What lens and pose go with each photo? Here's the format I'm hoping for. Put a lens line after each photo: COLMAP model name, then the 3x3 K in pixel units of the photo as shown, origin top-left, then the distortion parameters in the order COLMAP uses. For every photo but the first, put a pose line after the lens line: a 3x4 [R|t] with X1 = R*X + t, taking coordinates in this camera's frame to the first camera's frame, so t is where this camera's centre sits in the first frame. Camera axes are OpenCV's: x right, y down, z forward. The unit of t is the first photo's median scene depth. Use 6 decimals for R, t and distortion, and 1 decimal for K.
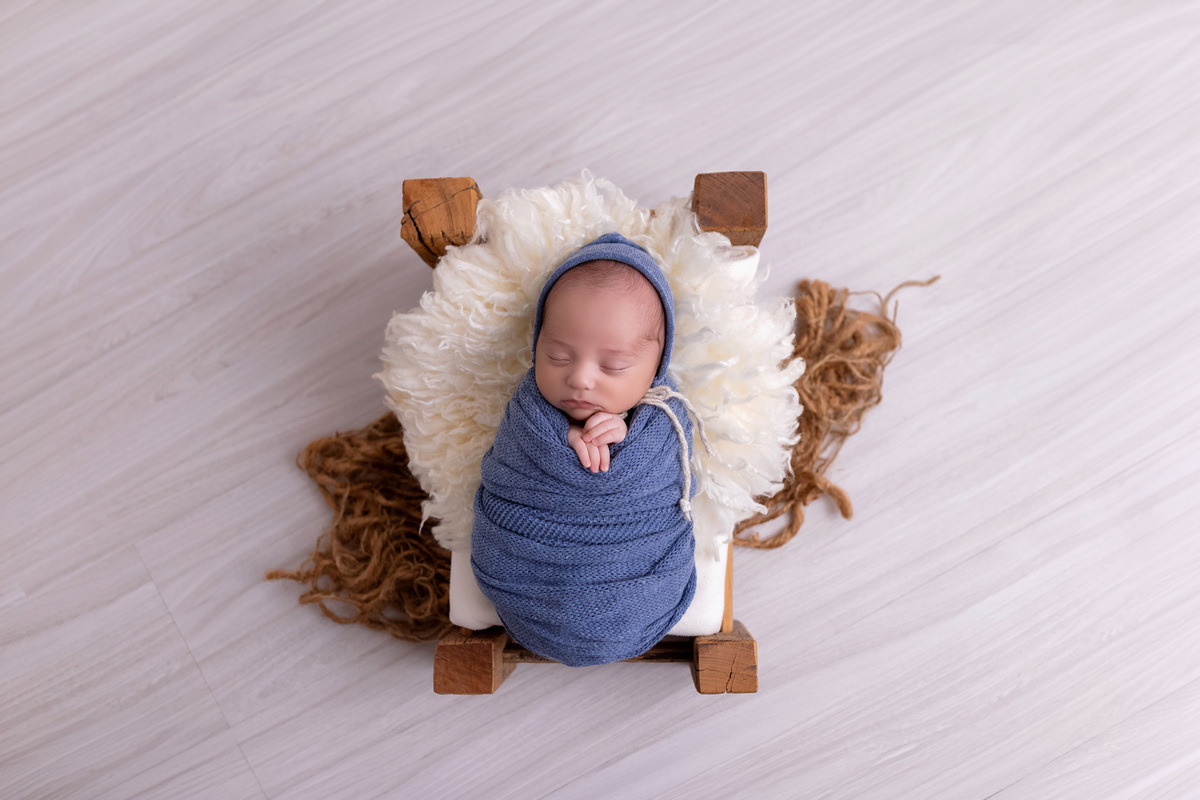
lens RADIAL K [[1199.6, 0, 606.2], [0, 1199.6, 402.2], [0, 0, 1]] dist [-0.000590, 0.000069]
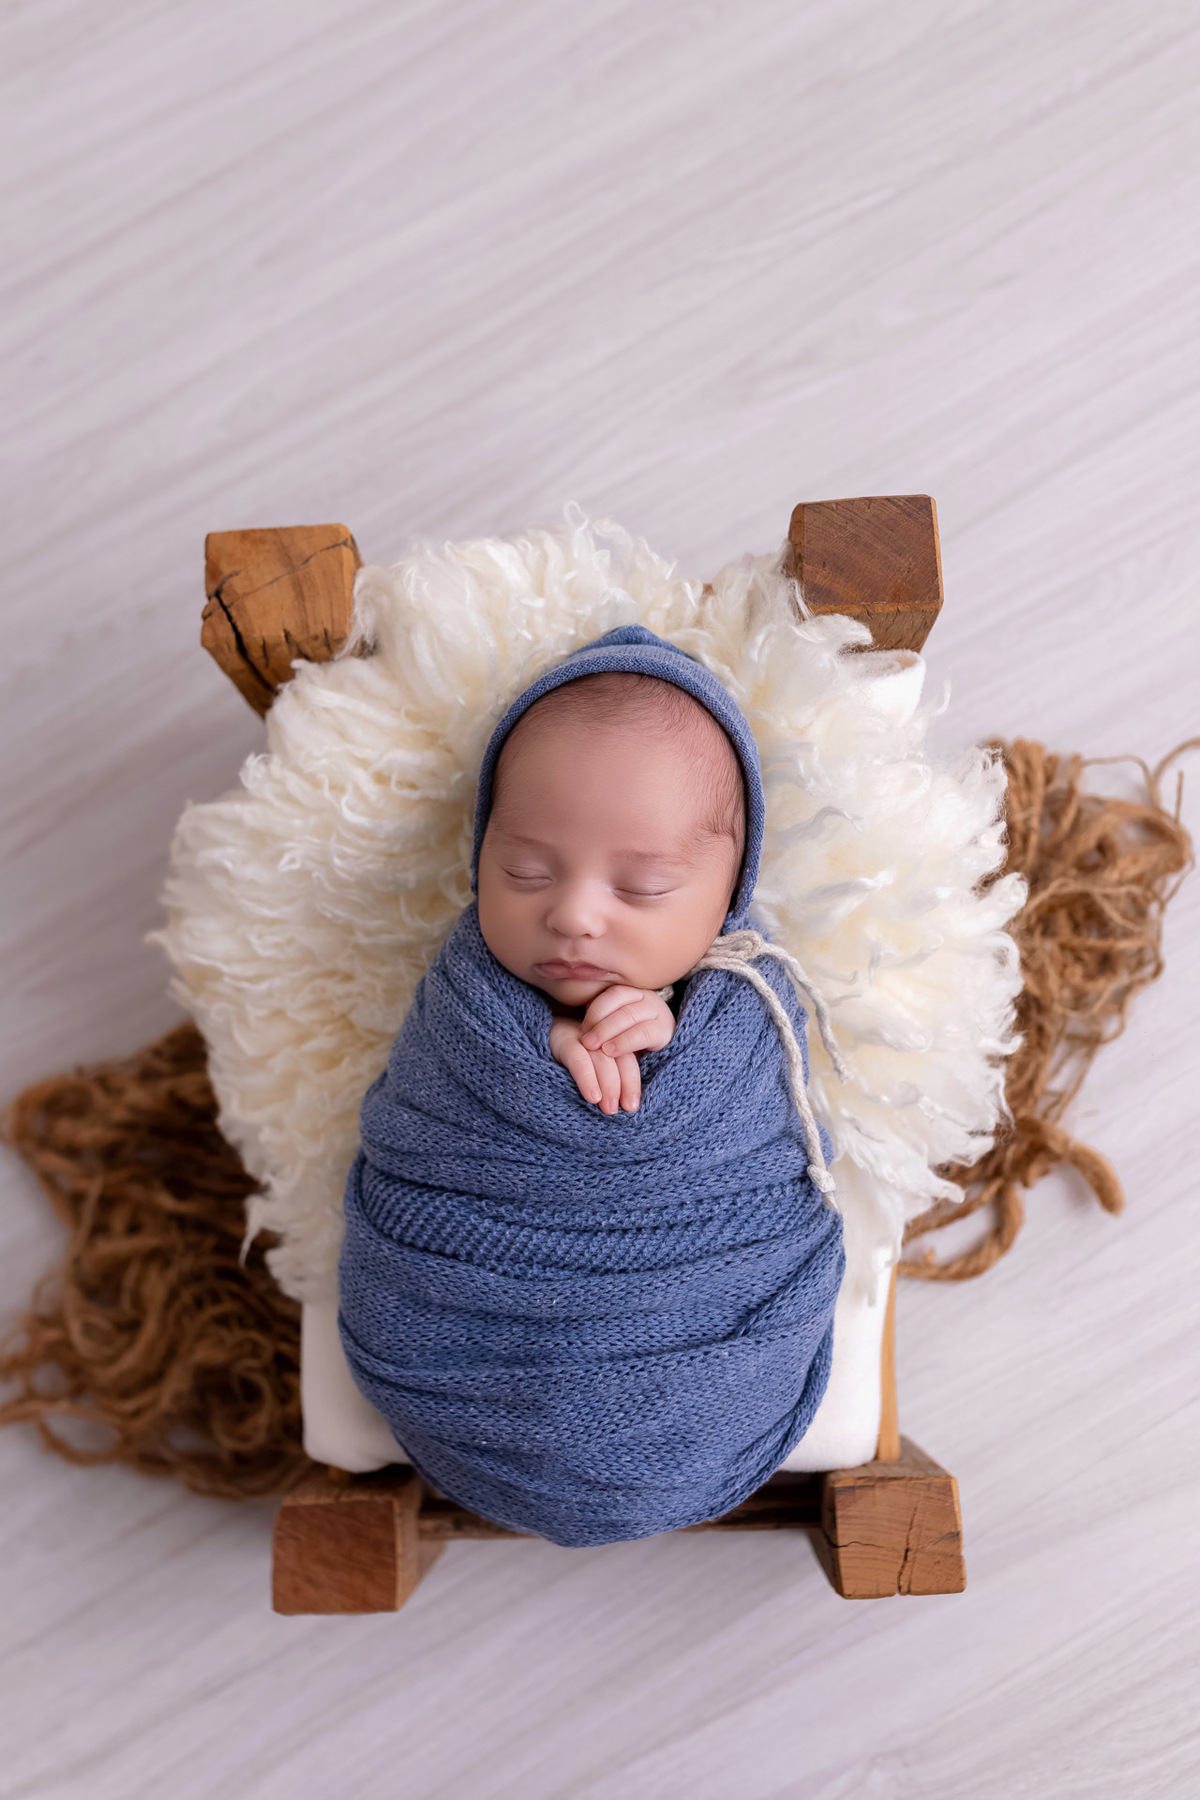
lens RADIAL K [[1799.4, 0, 567.1], [0, 1799.4, 822.1], [0, 0, 1]] dist [-0.000590, 0.000069]
pose [[0.999620, -0.025332, 0.010892, -0.029964], [0.026716, 0.987537, -0.155106, 0.052262], [-0.006827, 0.155338, 0.987838, 0.273009]]
